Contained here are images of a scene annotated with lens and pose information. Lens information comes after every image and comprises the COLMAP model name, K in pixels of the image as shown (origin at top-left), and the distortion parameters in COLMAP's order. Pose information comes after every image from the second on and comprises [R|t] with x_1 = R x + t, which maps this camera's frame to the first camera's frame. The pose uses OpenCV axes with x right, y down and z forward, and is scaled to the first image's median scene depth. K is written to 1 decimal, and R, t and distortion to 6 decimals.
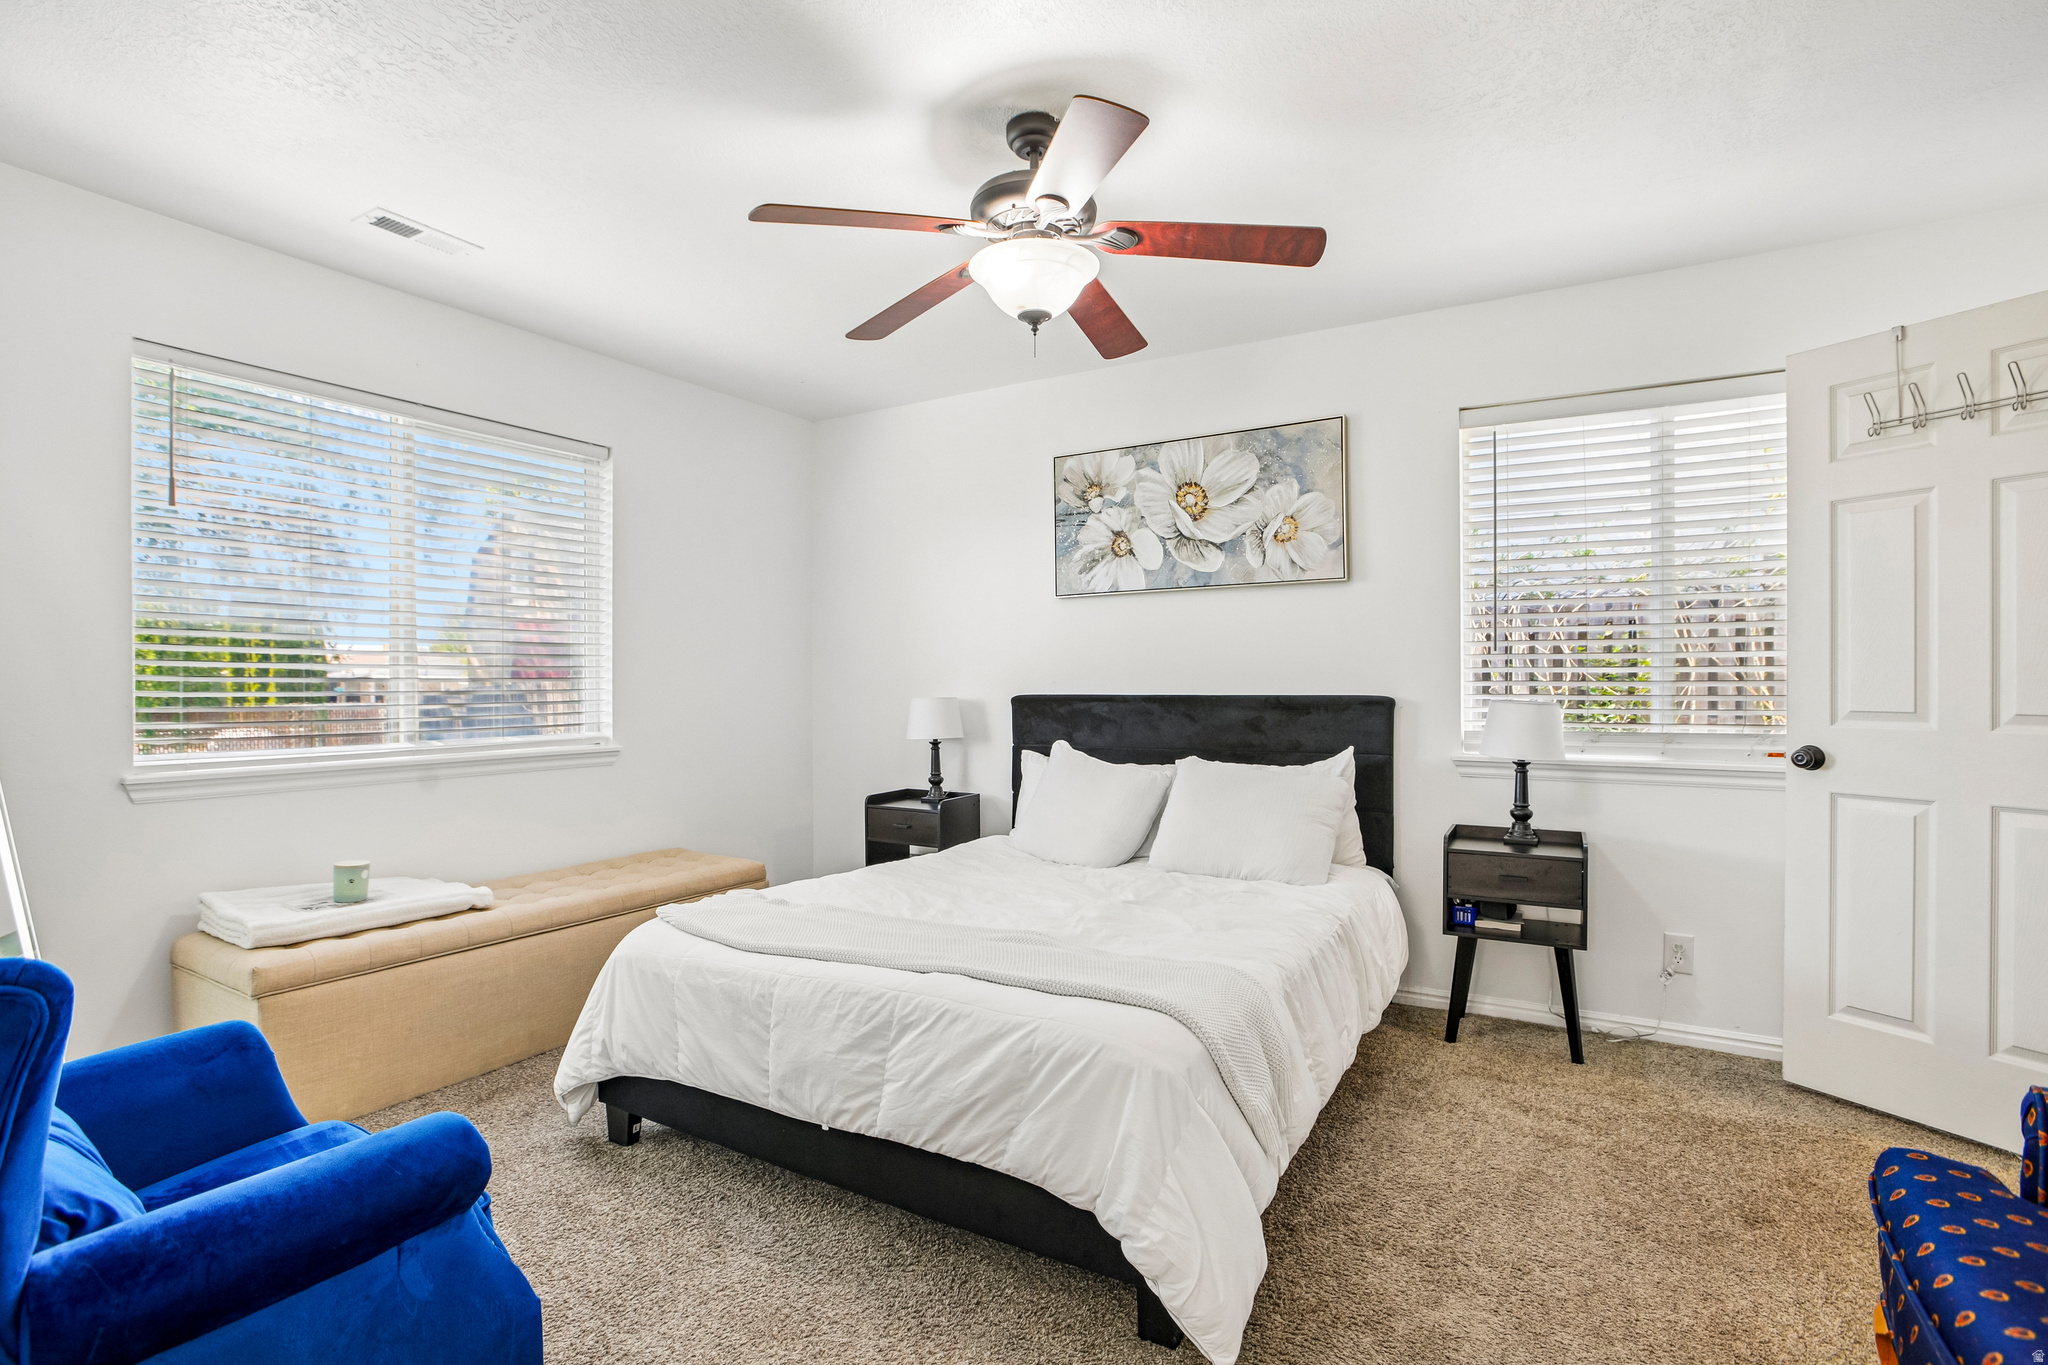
lens RADIAL K [[977.3, 0, 1003.3], [0, 977.3, 686.6], [0, 0, 1]] dist [-0.064946, 0.034018]
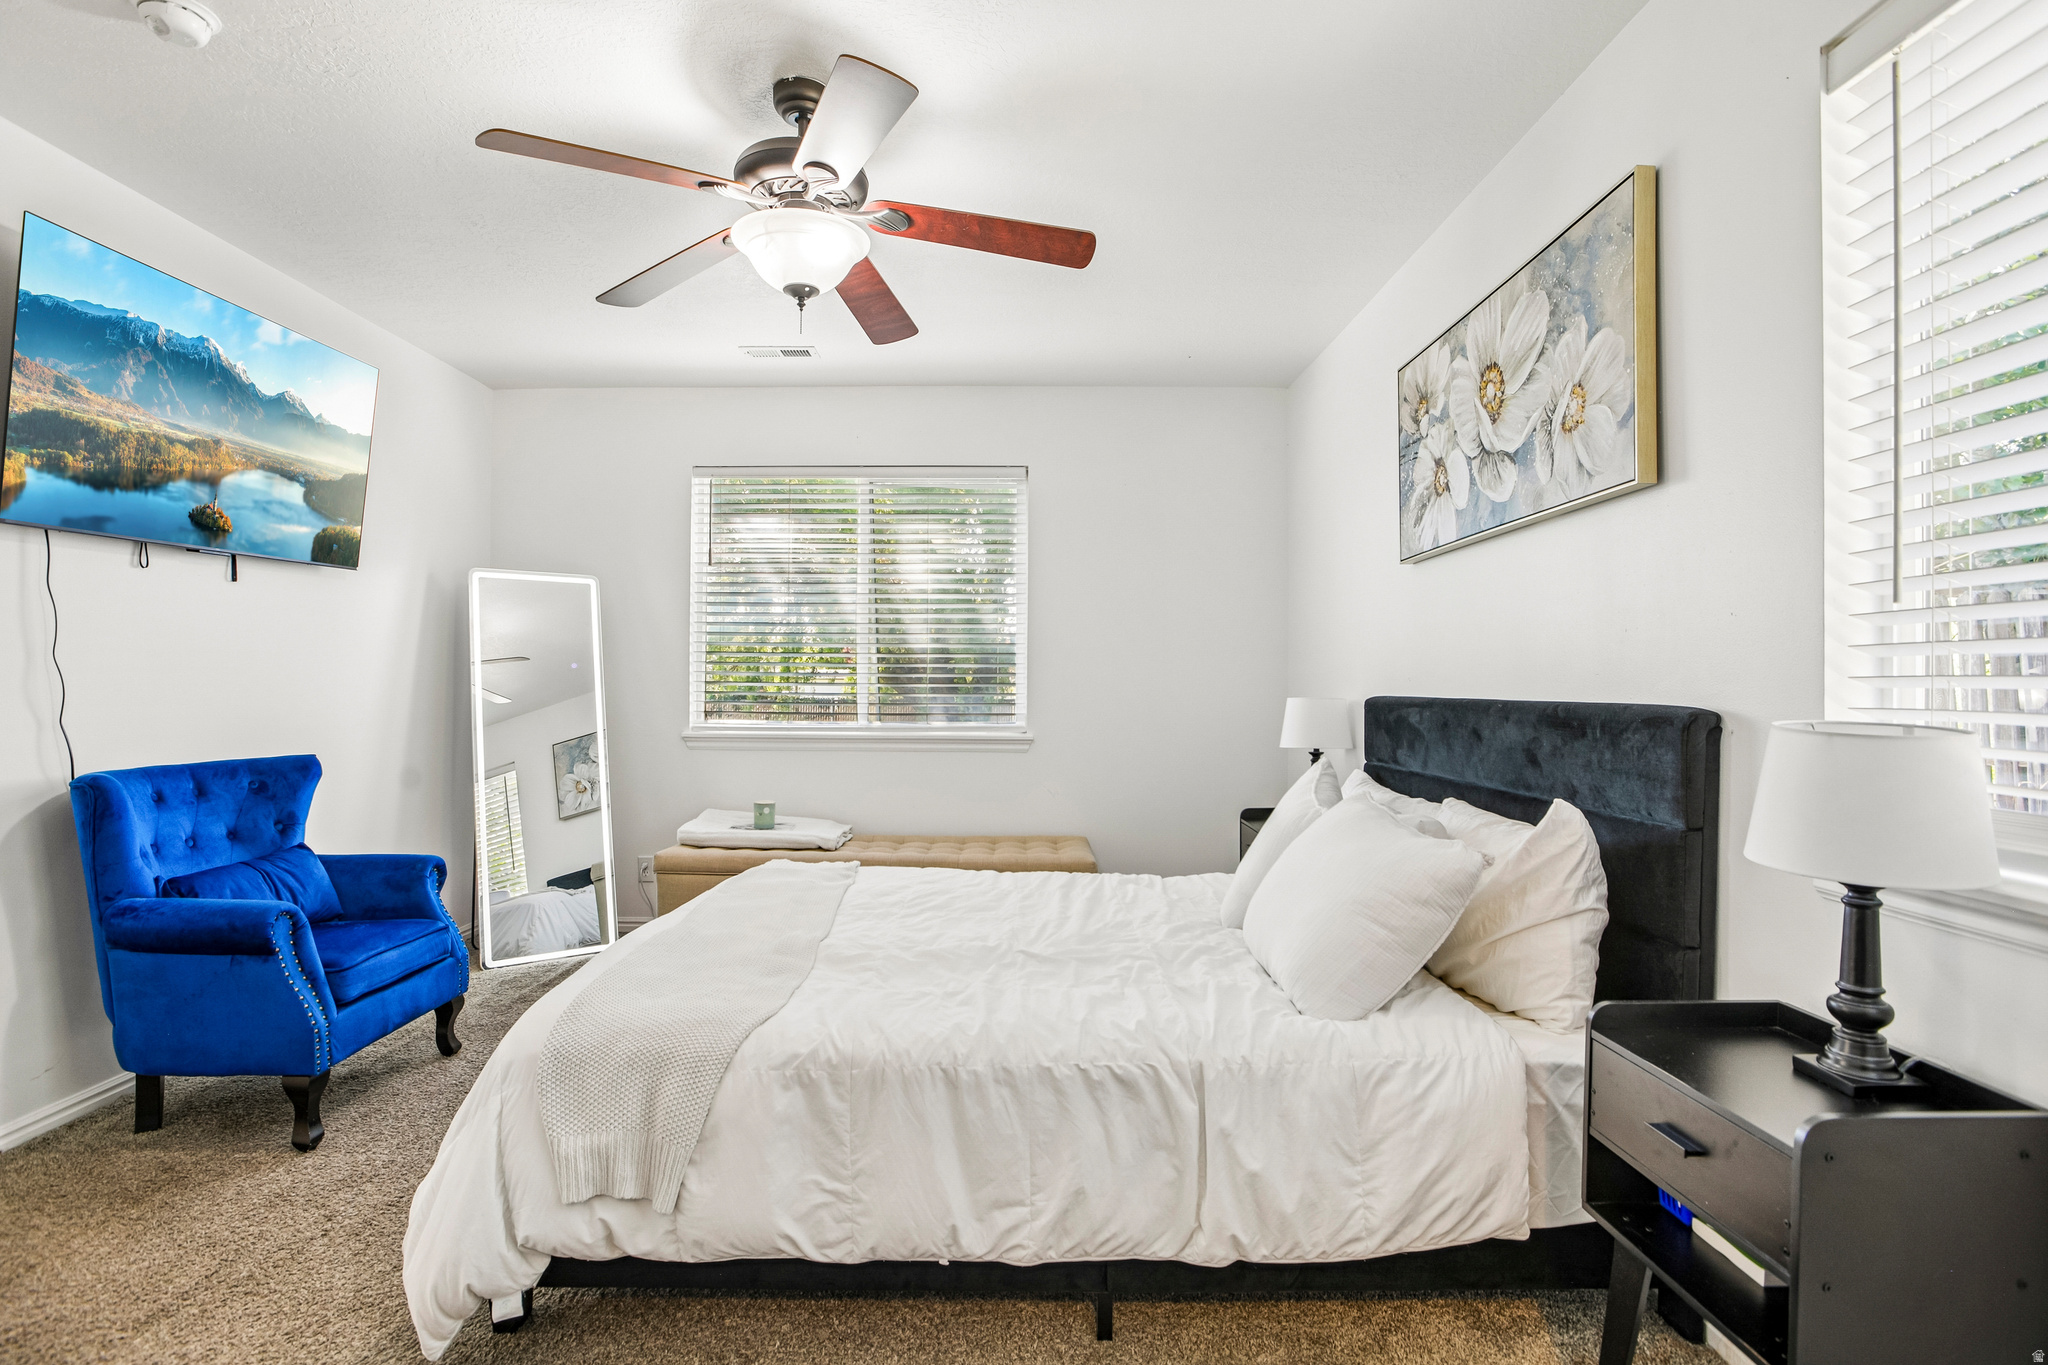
lens RADIAL K [[977.3, 0, 1003.3], [0, 977.3, 686.6], [0, 0, 1]] dist [-0.064946, 0.034018]
pose [[0.523768, 0.009132, -0.851812, 0.569620], [-0.009669, 0.999942, 0.004775, 0.000464], [0.851806, 0.005735, 0.523826, 0.410348]]
